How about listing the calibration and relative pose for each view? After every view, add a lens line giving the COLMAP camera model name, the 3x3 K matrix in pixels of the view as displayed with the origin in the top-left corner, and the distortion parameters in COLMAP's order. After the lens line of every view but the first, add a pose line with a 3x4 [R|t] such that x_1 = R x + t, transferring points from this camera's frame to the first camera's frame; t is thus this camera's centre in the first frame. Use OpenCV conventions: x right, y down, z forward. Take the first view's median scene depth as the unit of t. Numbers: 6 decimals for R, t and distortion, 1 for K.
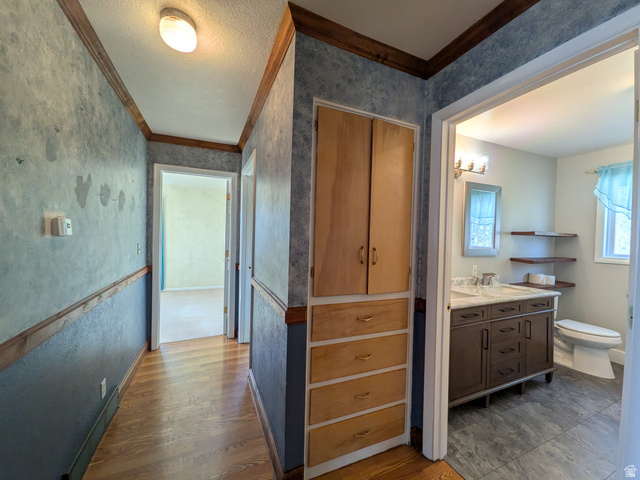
lens RADIAL K [[252.9, 0, 320.5], [0, 252.9, 241.7], [0, 0, 1]] dist [0.009402, -0.004711]
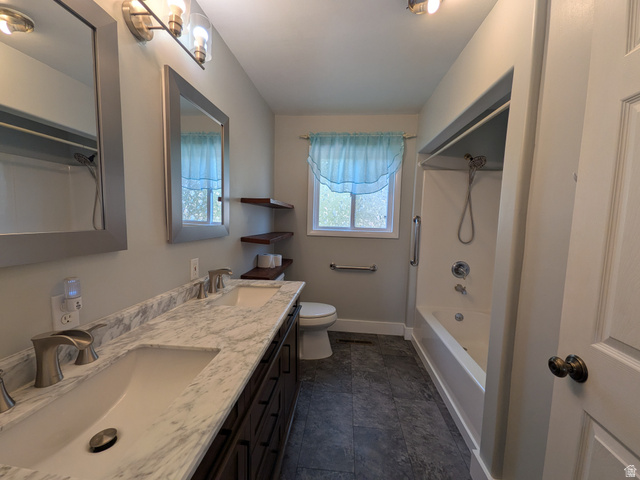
lens RADIAL K [[252.9, 0, 320.5], [0, 252.9, 241.7], [0, 0, 1]] dist [0.009402, -0.004711]
pose [[0.492178, -0.089618, 0.865869, 0.281698], [-0.004037, 0.994441, 0.105219, 0.003989], [-0.870485, -0.055282, 0.489080, 0.506889]]
